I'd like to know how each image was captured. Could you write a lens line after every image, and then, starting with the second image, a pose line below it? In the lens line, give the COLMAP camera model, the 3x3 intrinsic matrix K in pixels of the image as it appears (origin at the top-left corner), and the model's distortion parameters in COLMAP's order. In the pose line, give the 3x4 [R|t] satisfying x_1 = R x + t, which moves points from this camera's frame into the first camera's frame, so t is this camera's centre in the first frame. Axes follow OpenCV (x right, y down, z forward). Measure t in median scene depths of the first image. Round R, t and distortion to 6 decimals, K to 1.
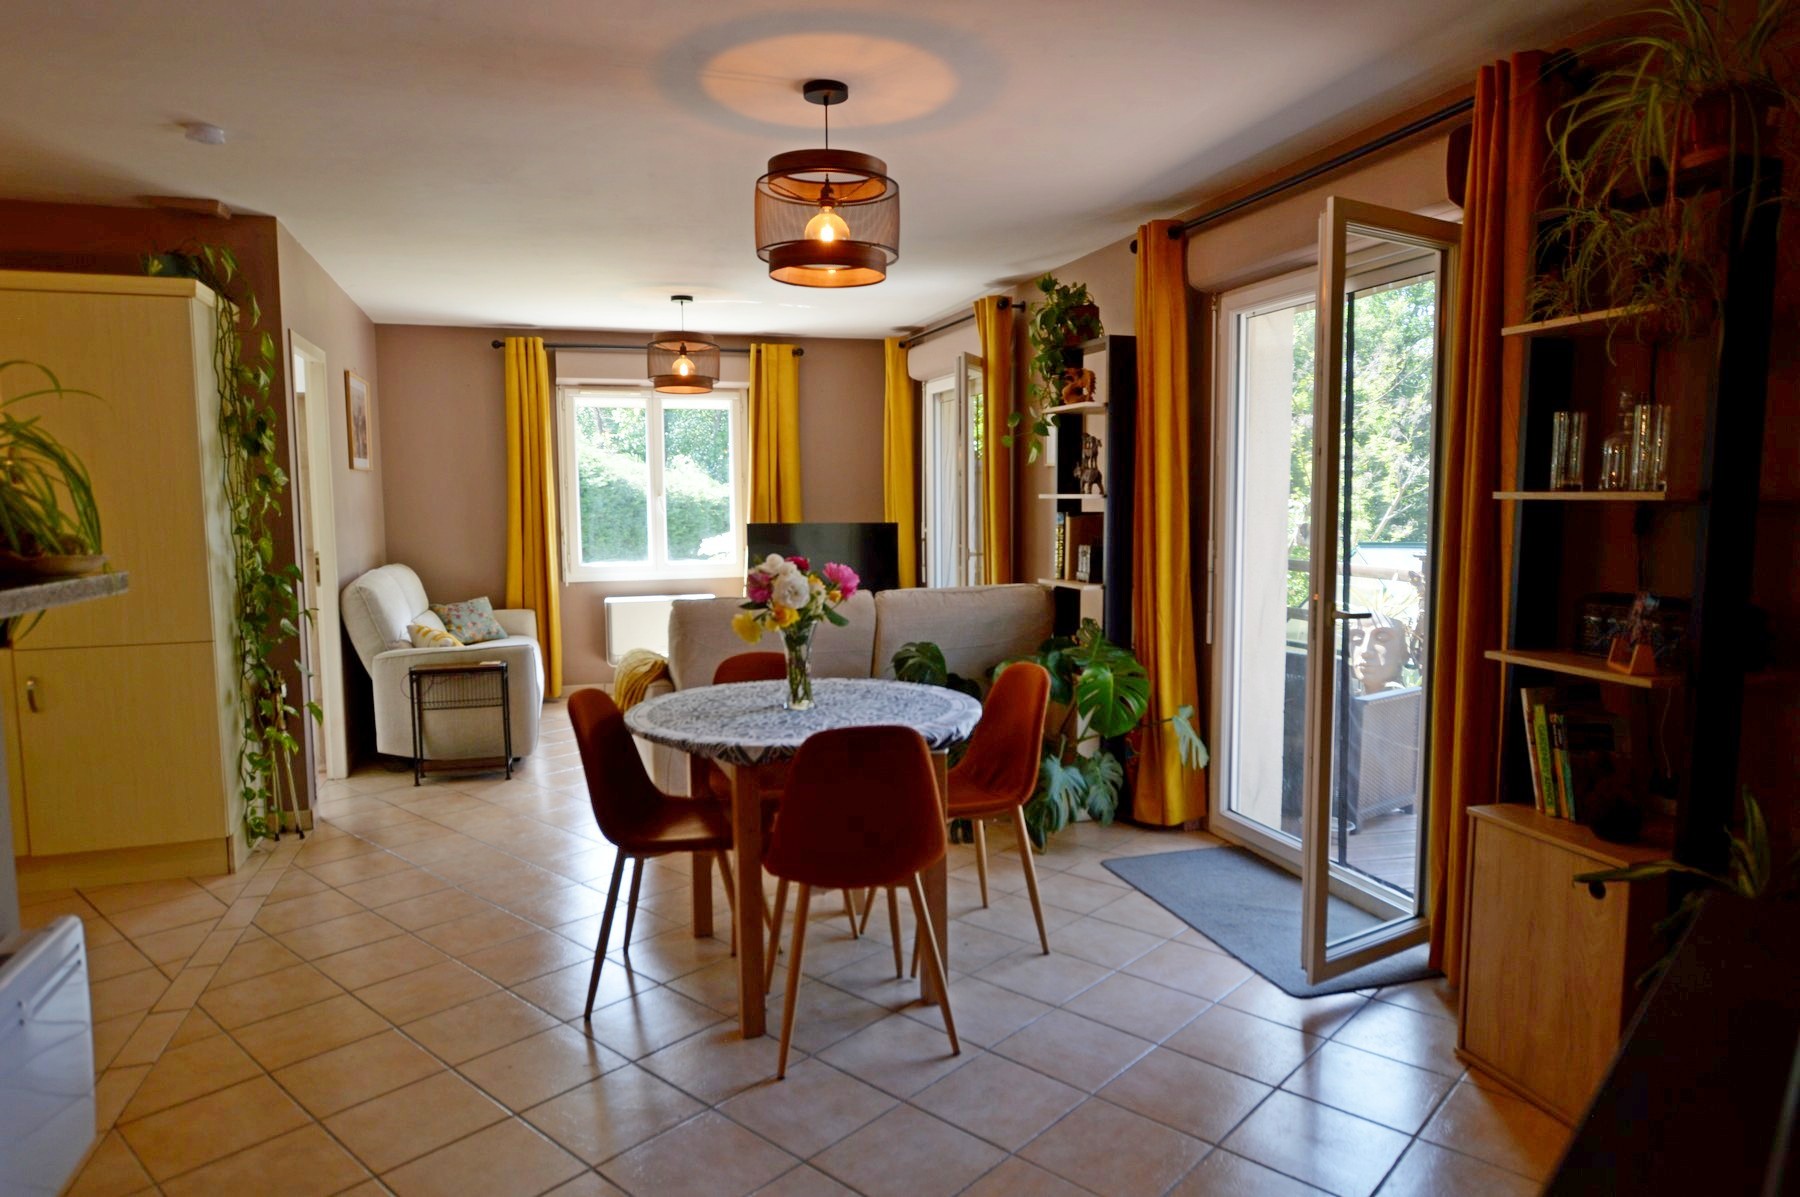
lens RADIAL K [[1130.8, 0, 900.0], [0, 1130.8, 598.5], [0, 0, 1]] dist [0.000339, 0.000379]
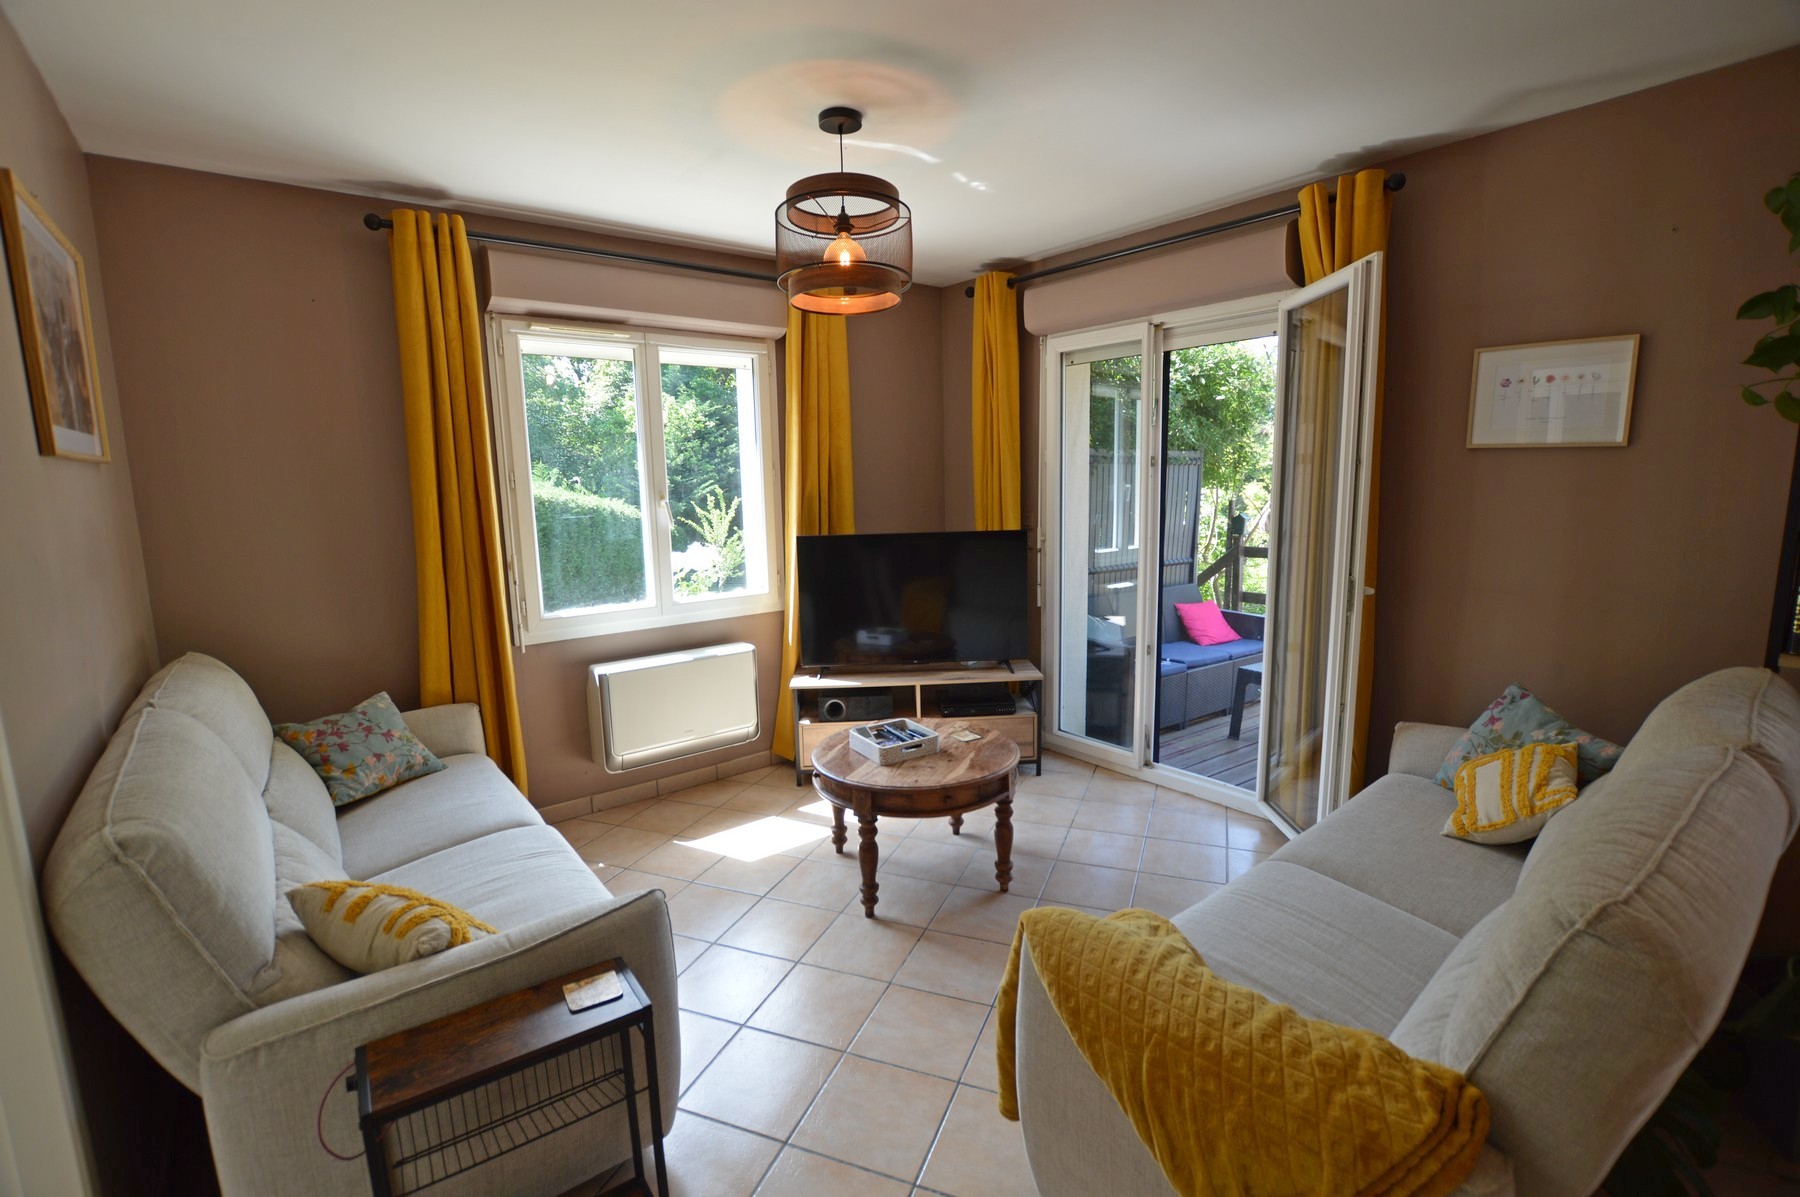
lens RADIAL K [[788.9, 0, 900.0], [0, 788.9, 598.5], [0, 0, 1]] dist [-0.034289, 0.000211]
pose [[0.928796, -0.070386, 0.363846, -0.267835], [0.051636, 0.996800, 0.061017, -0.057411], [-0.366976, -0.037884, 0.929458, 0.560138]]
